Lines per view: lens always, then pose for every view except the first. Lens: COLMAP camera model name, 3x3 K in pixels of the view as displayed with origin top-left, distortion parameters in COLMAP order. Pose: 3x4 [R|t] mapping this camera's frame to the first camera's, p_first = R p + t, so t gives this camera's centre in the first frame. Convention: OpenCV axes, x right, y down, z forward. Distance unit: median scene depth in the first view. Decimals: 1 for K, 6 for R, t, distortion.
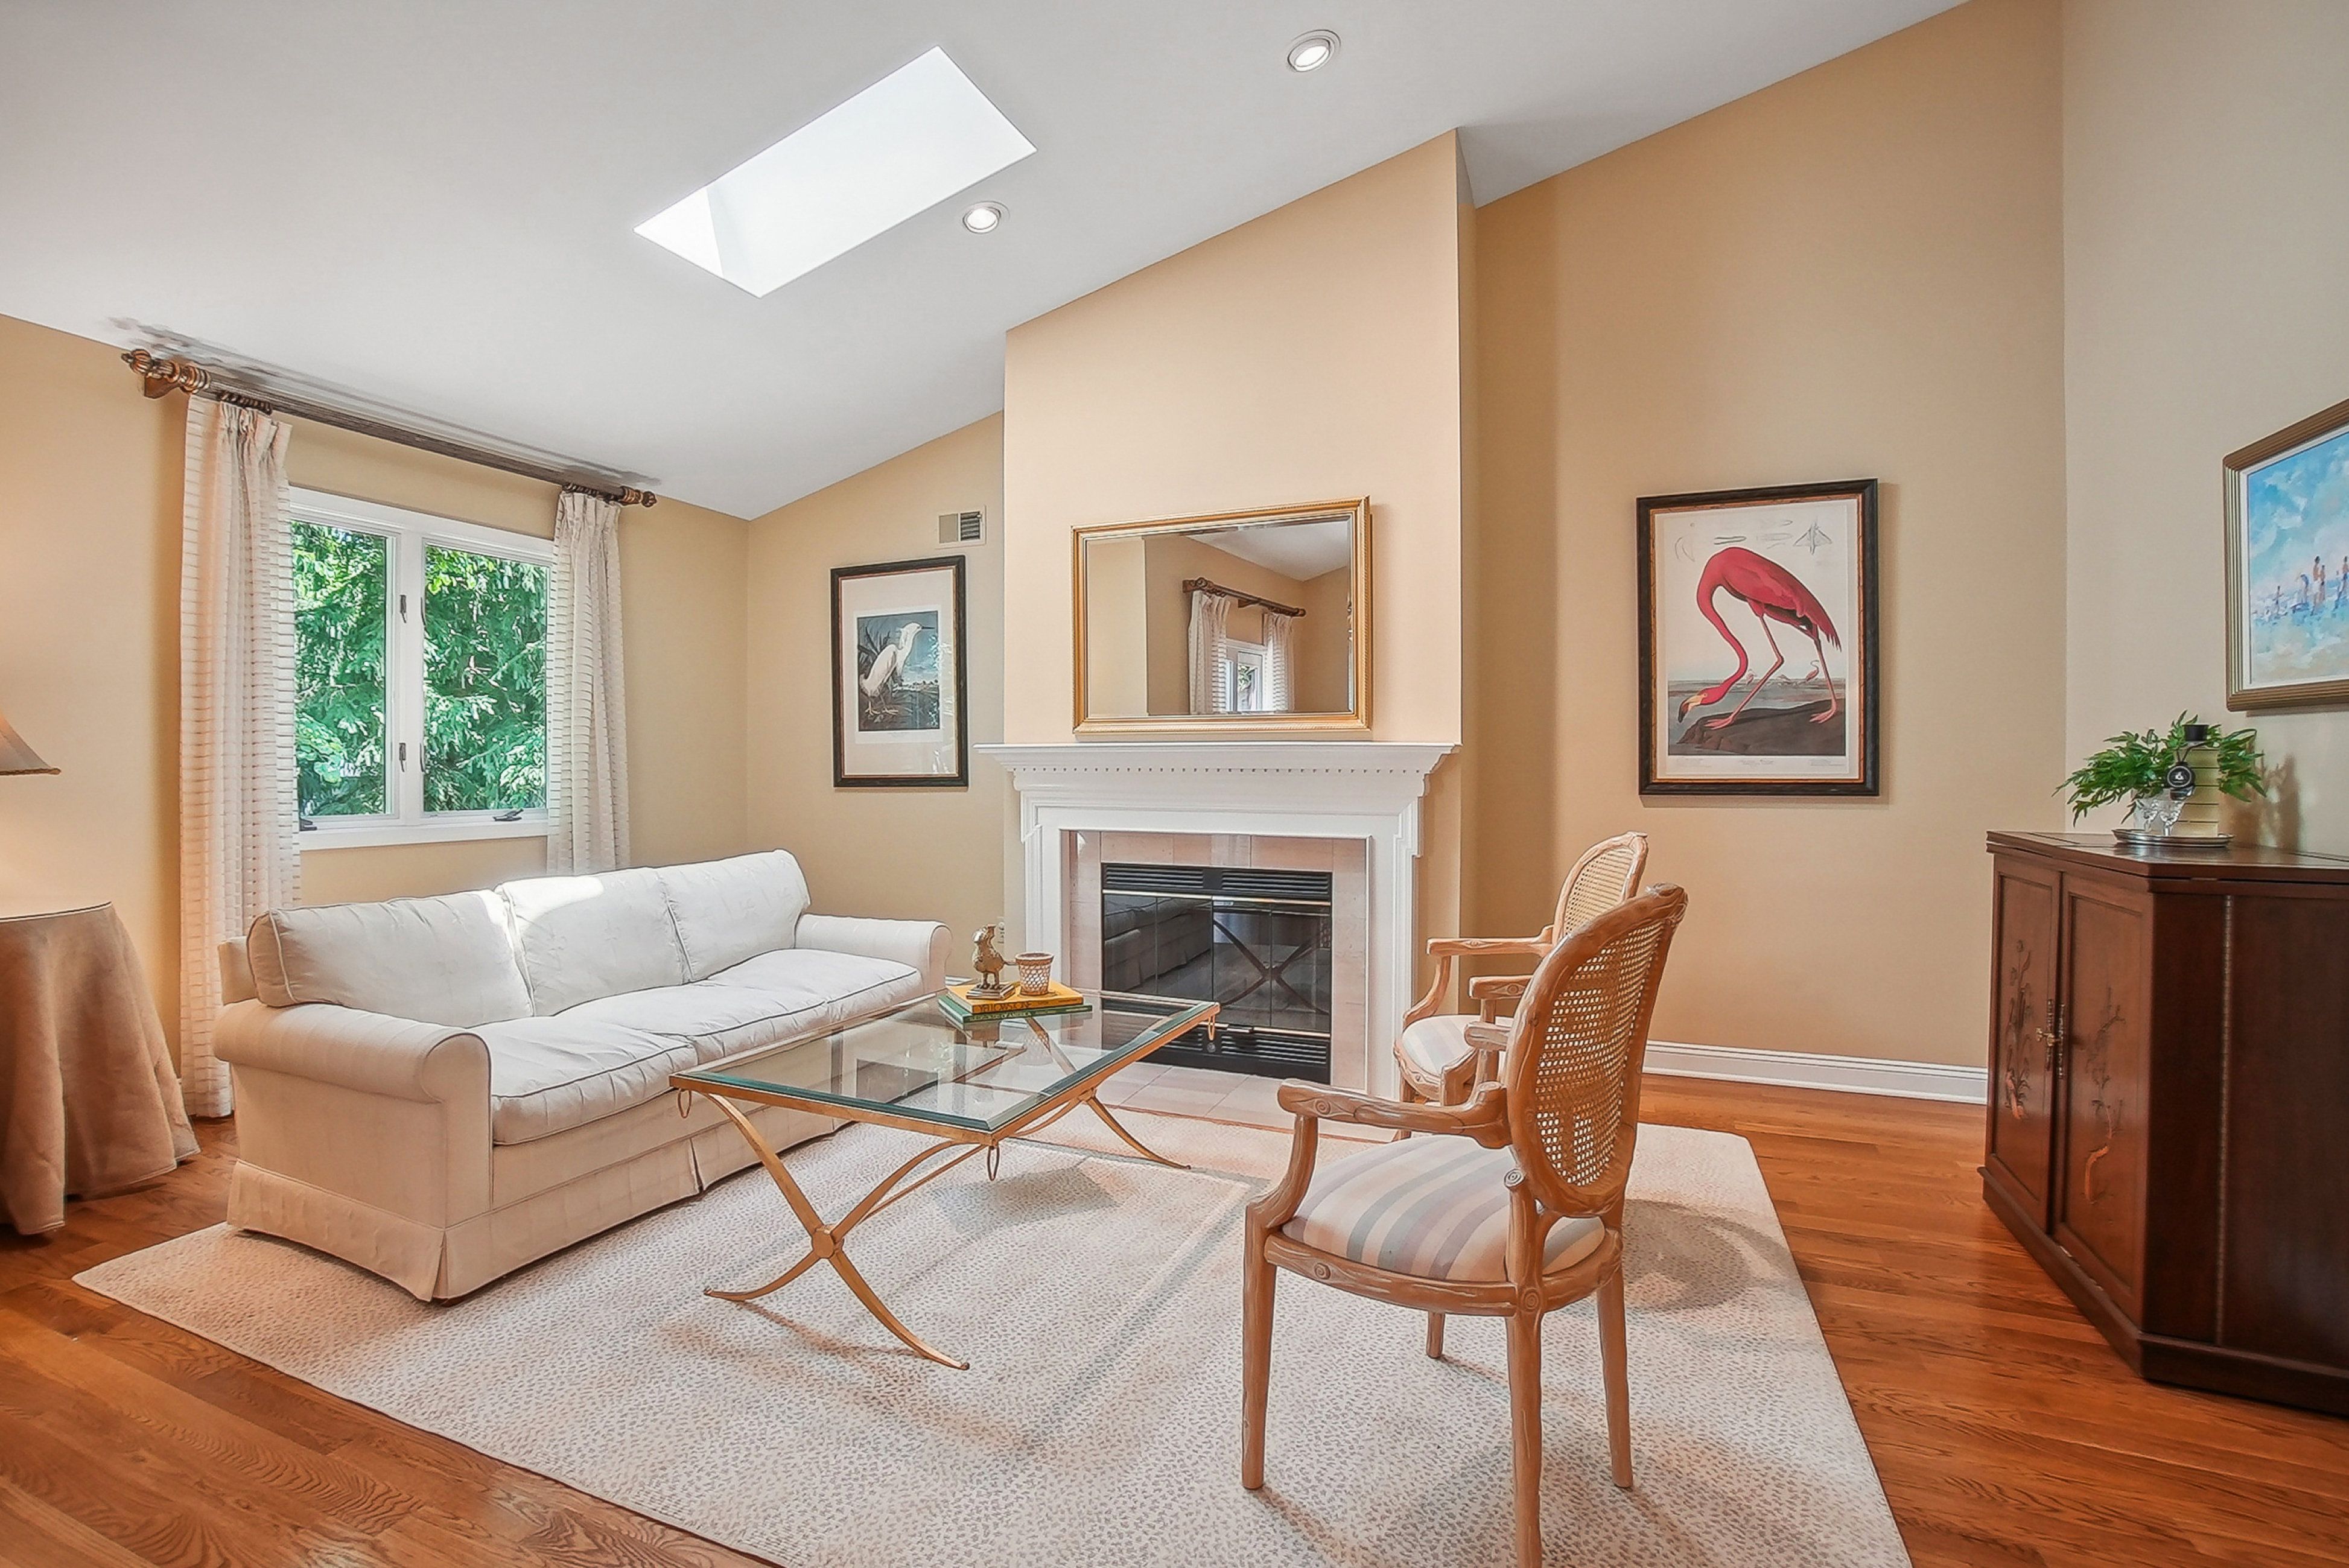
lens RADIAL K [[1068.5, 0, 1141.6], [0, 1068.5, 778.7], [0, 0, 1]] dist [-0.068772, 0.024463]
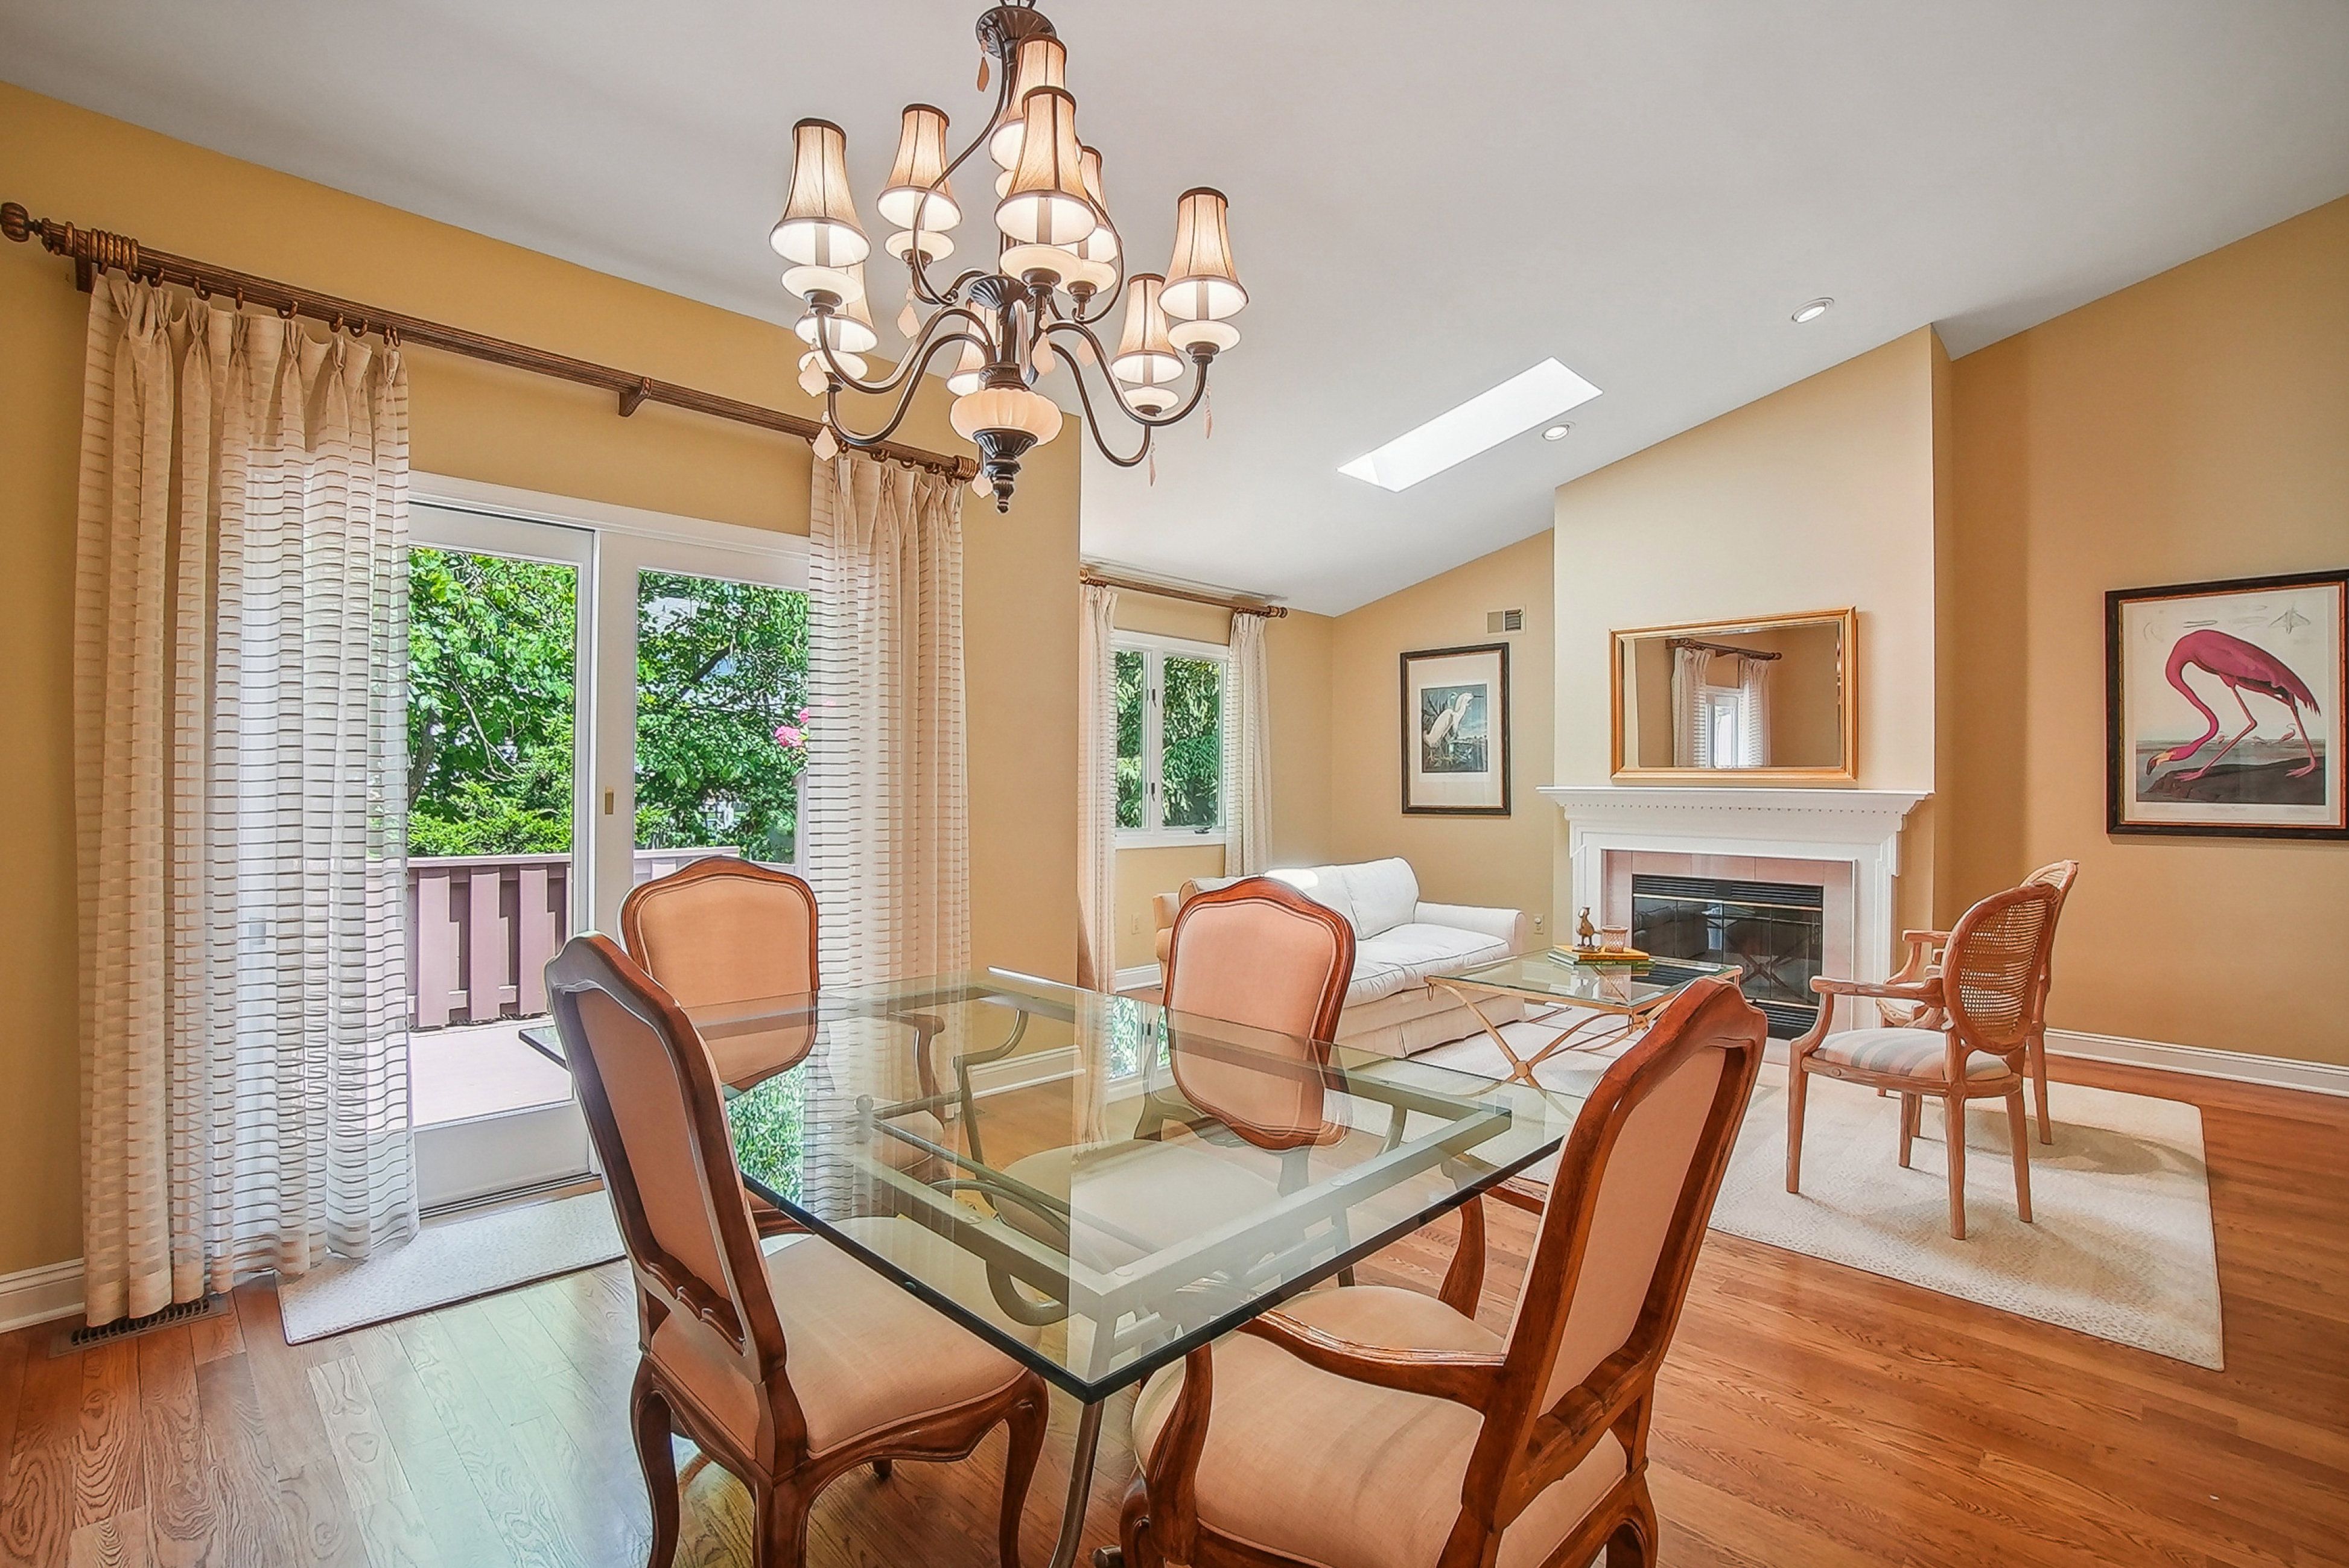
lens RADIAL K [[1068.5, 0, 1141.6], [0, 1068.5, 778.7], [0, 0, 1]] dist [-0.068772, 0.024463]
pose [[0.928470, 0.006543, -0.371349, -0.130569], [-0.013533, 0.999777, -0.016219, -0.014337], [0.371160, 0.020084, 0.928352, -0.531630]]
